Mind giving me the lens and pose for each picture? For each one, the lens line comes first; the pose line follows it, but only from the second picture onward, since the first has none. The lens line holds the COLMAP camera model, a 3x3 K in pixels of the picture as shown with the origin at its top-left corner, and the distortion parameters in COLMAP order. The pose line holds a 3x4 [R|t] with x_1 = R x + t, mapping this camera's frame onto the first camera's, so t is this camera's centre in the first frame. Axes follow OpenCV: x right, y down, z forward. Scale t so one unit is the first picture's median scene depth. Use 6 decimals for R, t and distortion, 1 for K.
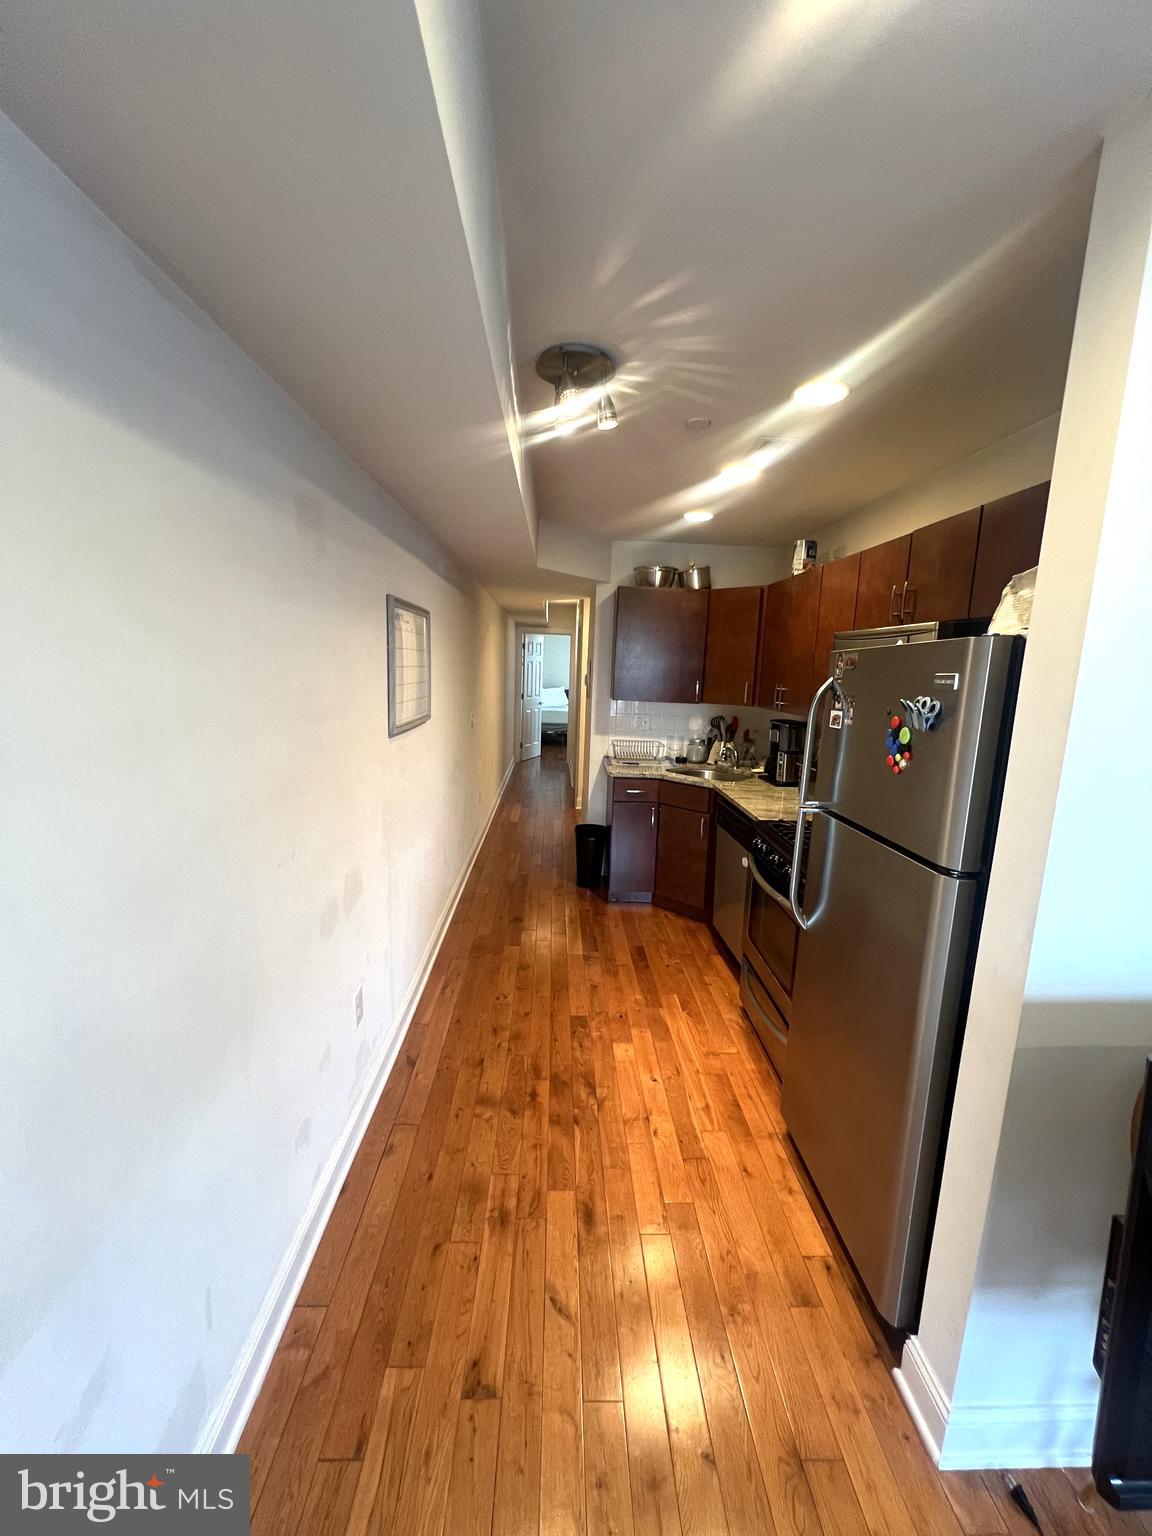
lens RADIAL K [[614.5, 0, 582.1], [0, 614.5, 766.8], [0, 0, 1]] dist [-0.002904, 0.000156]
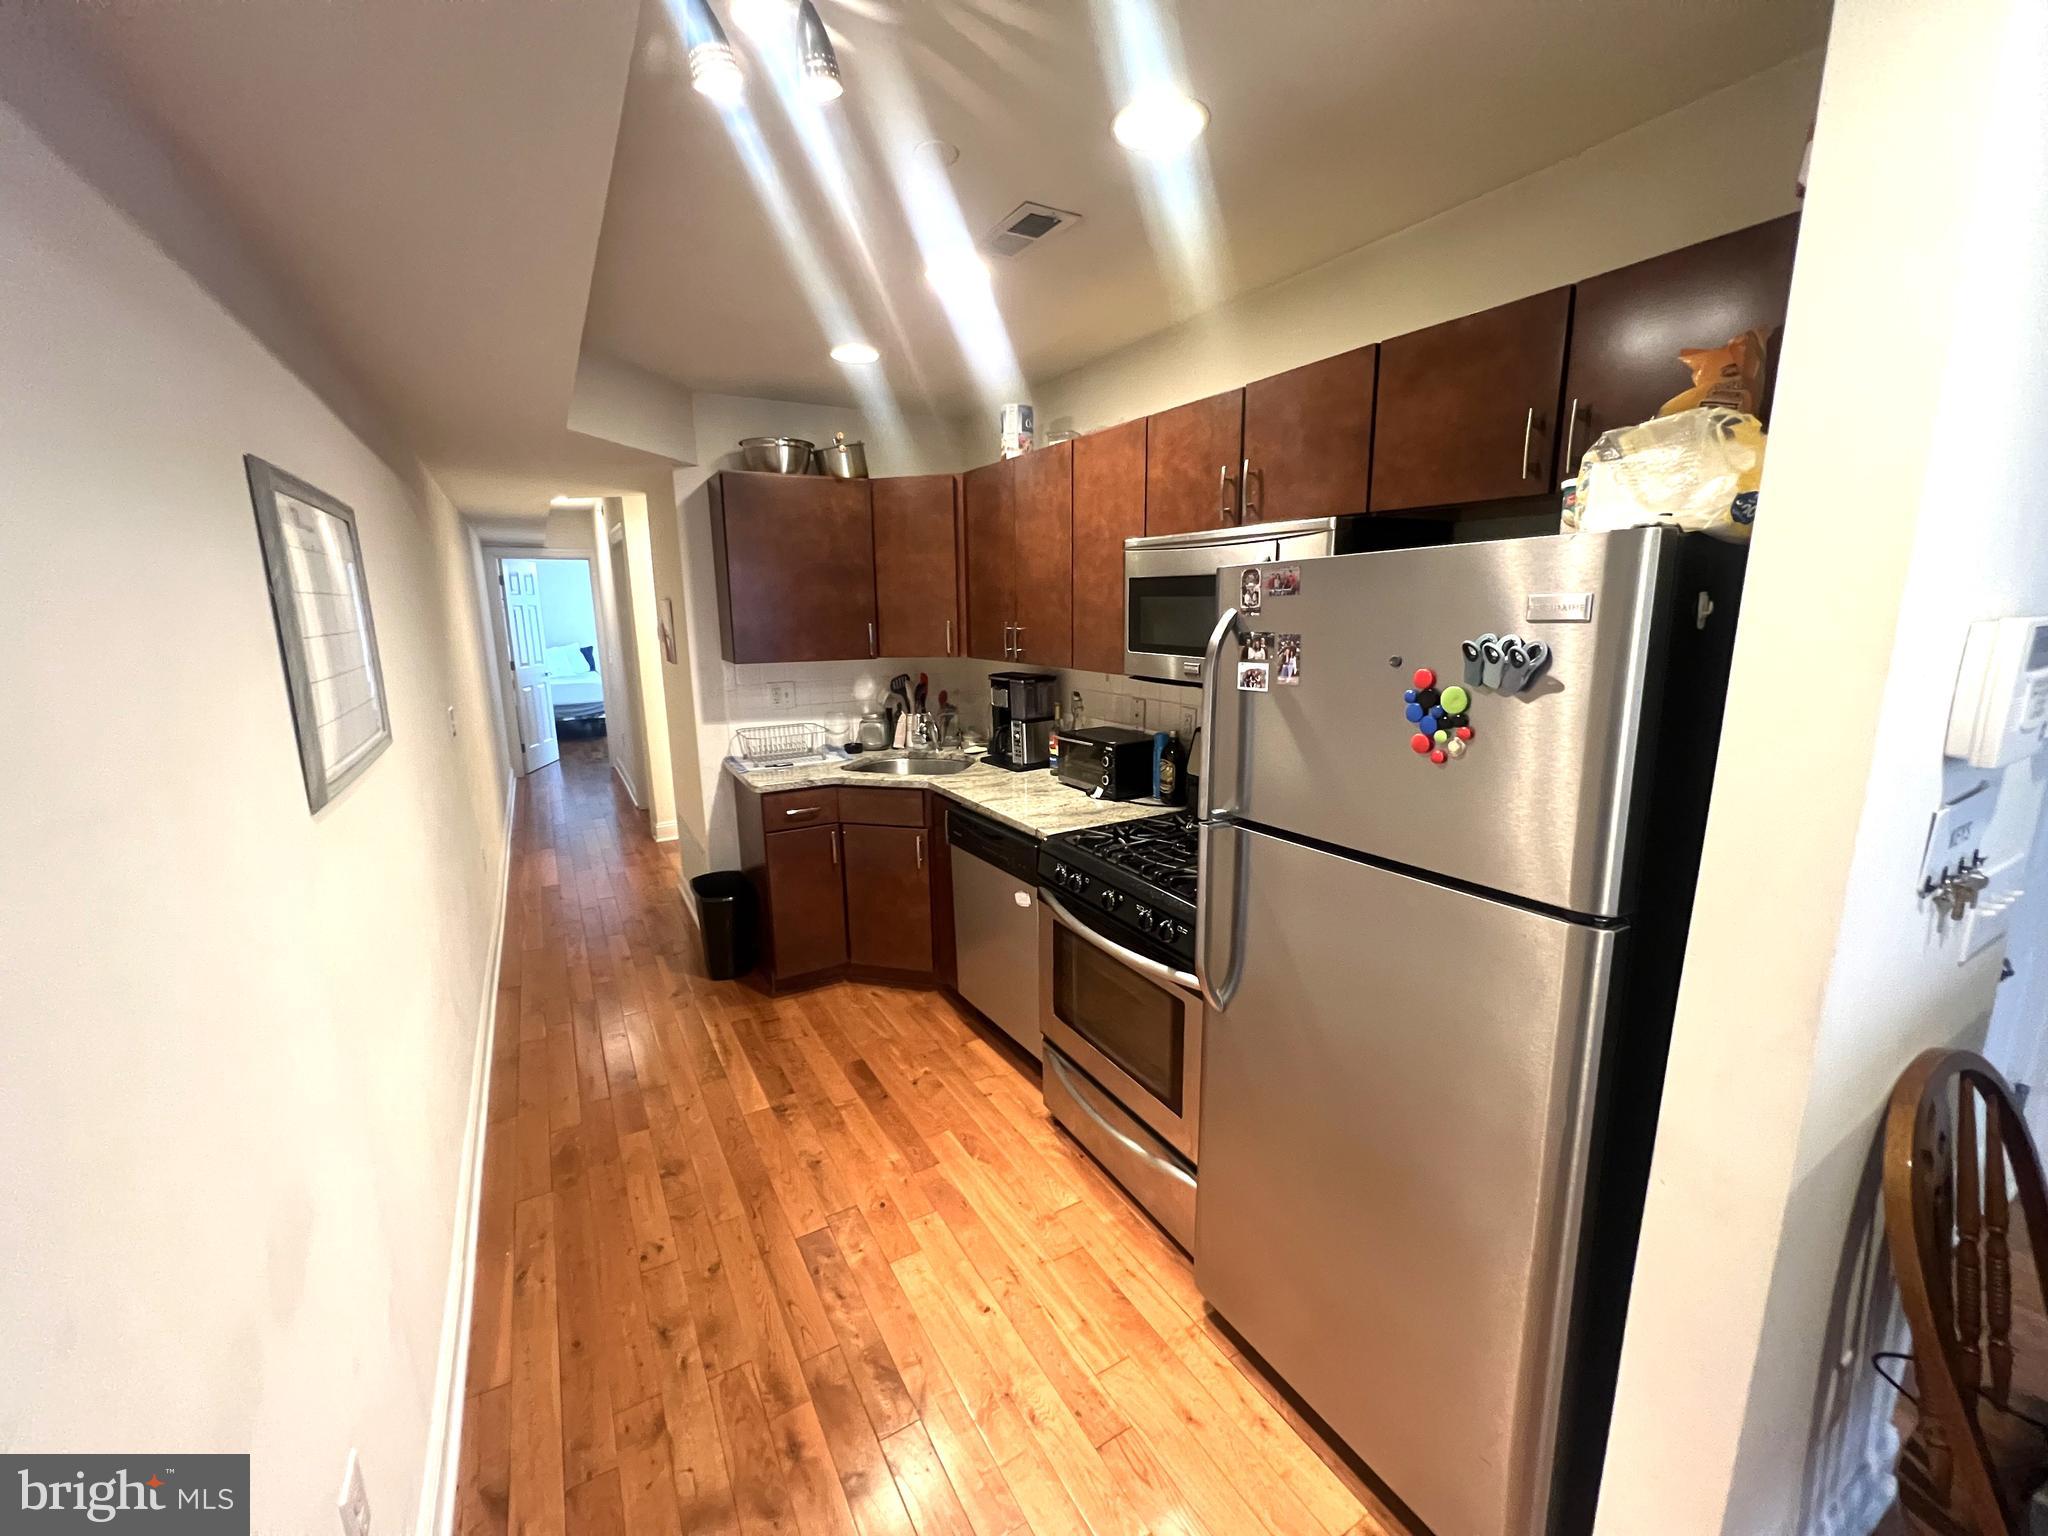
lens RADIAL K [[819.3, 0, 1020.7], [0, 819.3, 764.3], [0, 0, 1]] dist [-0.002904, 0.000156]
pose [[0.881954, -0.138748, 0.450451, -0.094152], [0.121245, 0.990315, 0.067649, -0.040023], [-0.455475, -0.005048, 0.890234, 0.202459]]
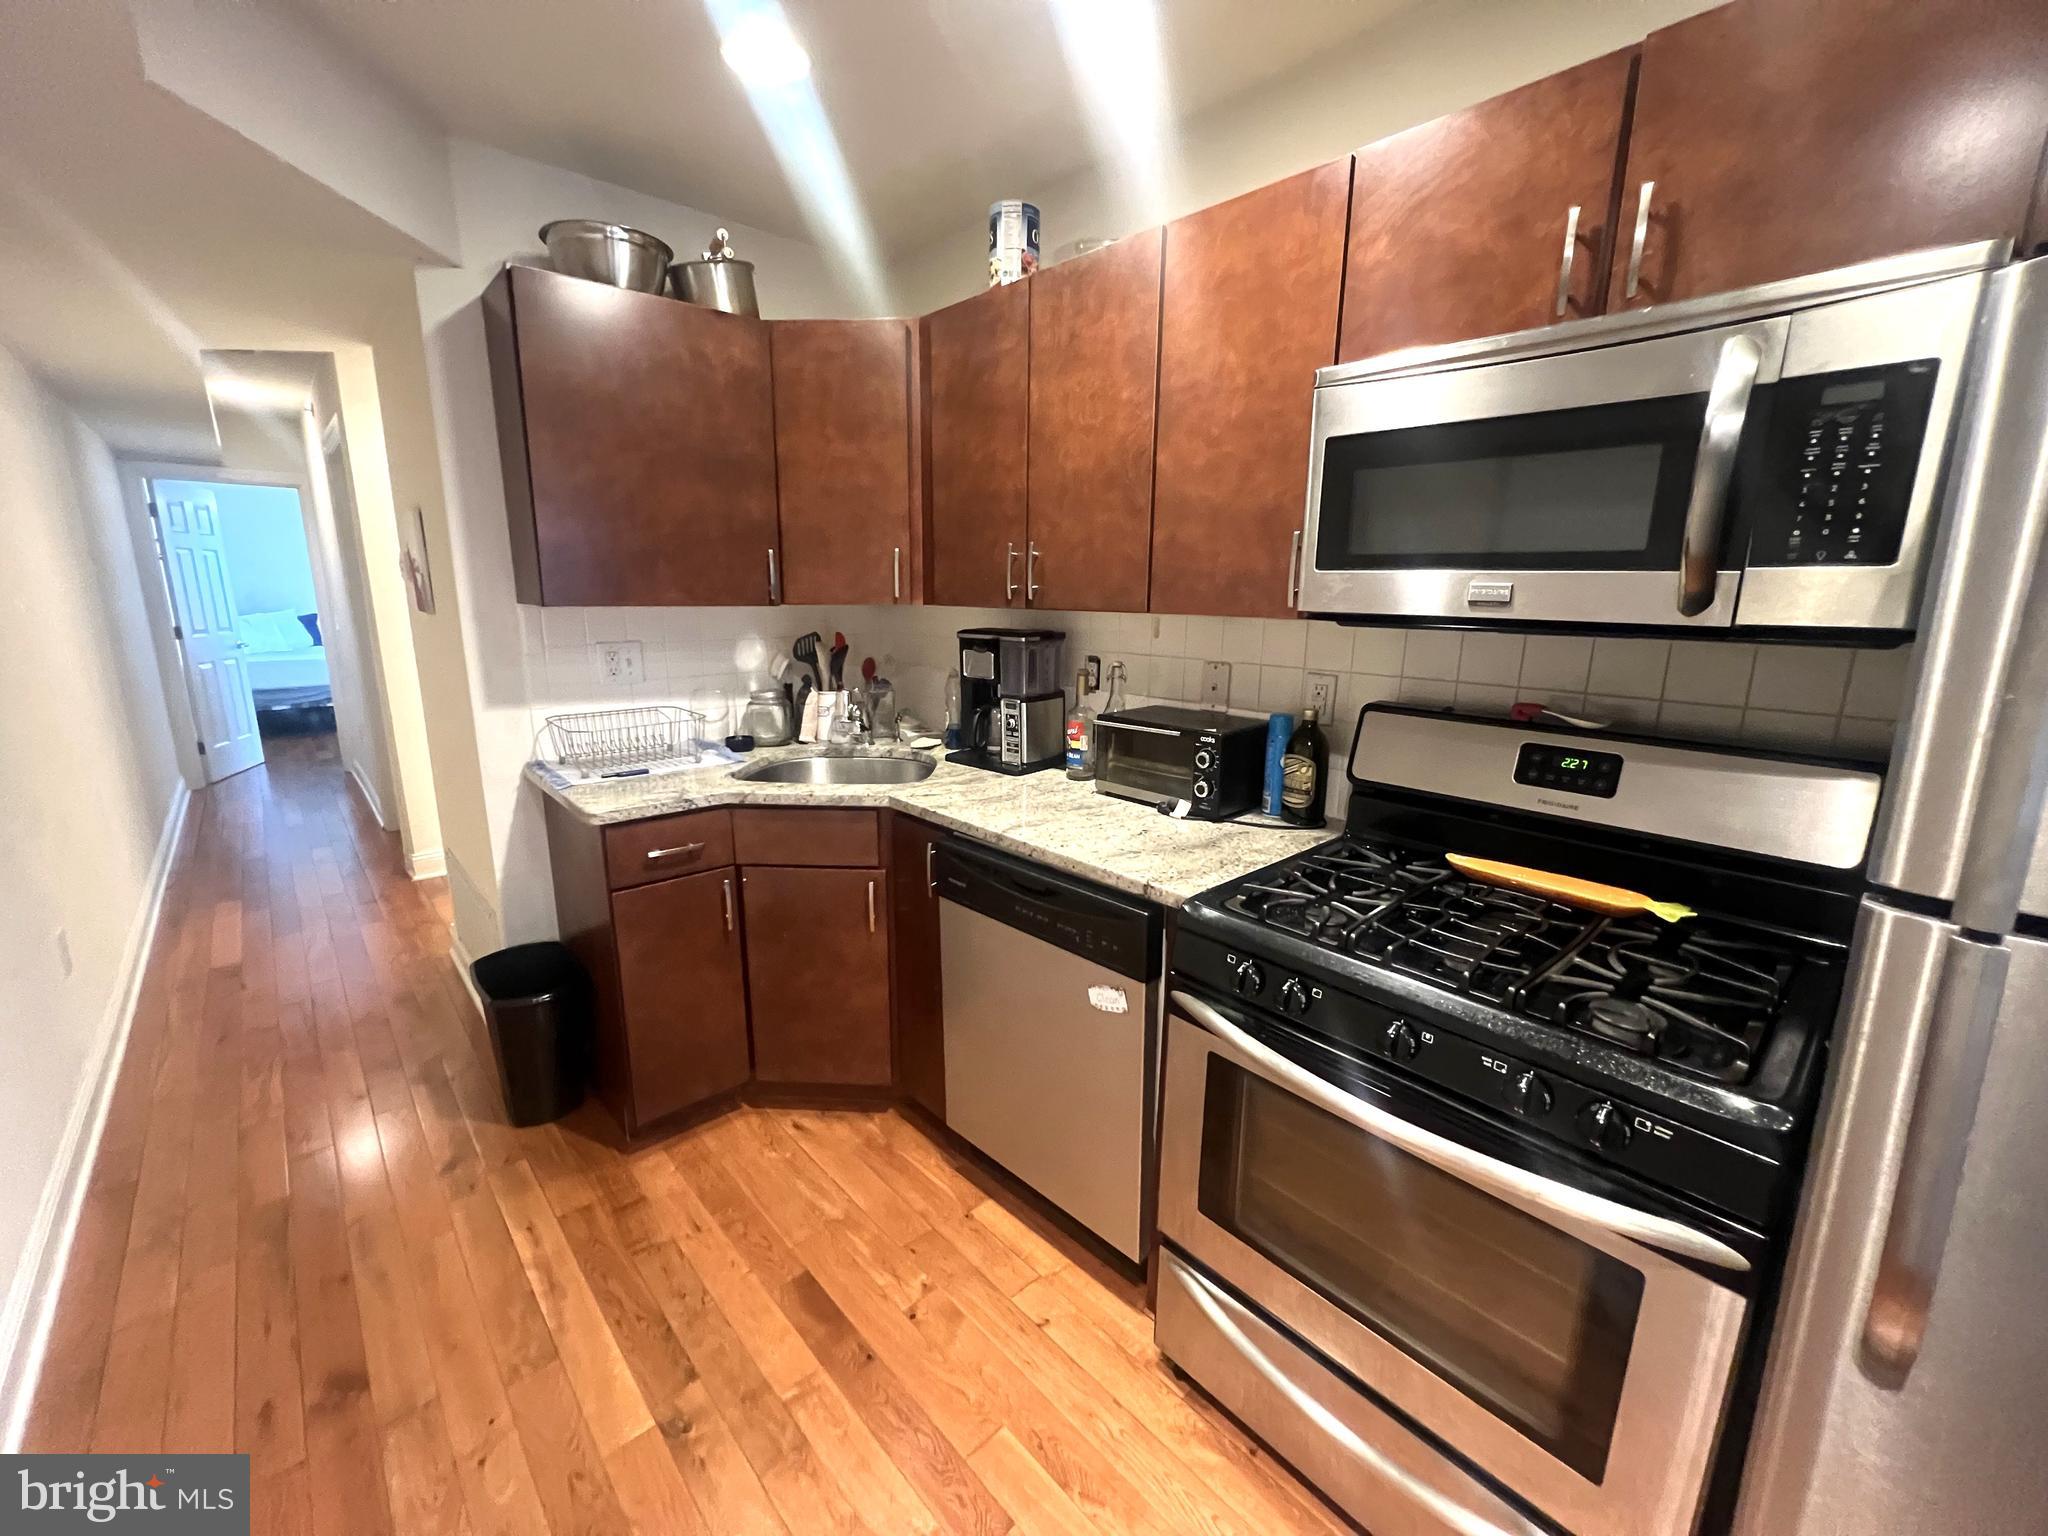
lens RADIAL K [[819.3, 0, 1020.7], [0, 819.3, 764.3], [0, 0, 1]] dist [-0.002904, 0.000156]
pose [[0.762896, -0.166356, 0.624753, -0.060766], [0.123886, 0.986037, 0.111278, -0.046182], [-0.634541, -0.007495, 0.772853, 0.566147]]
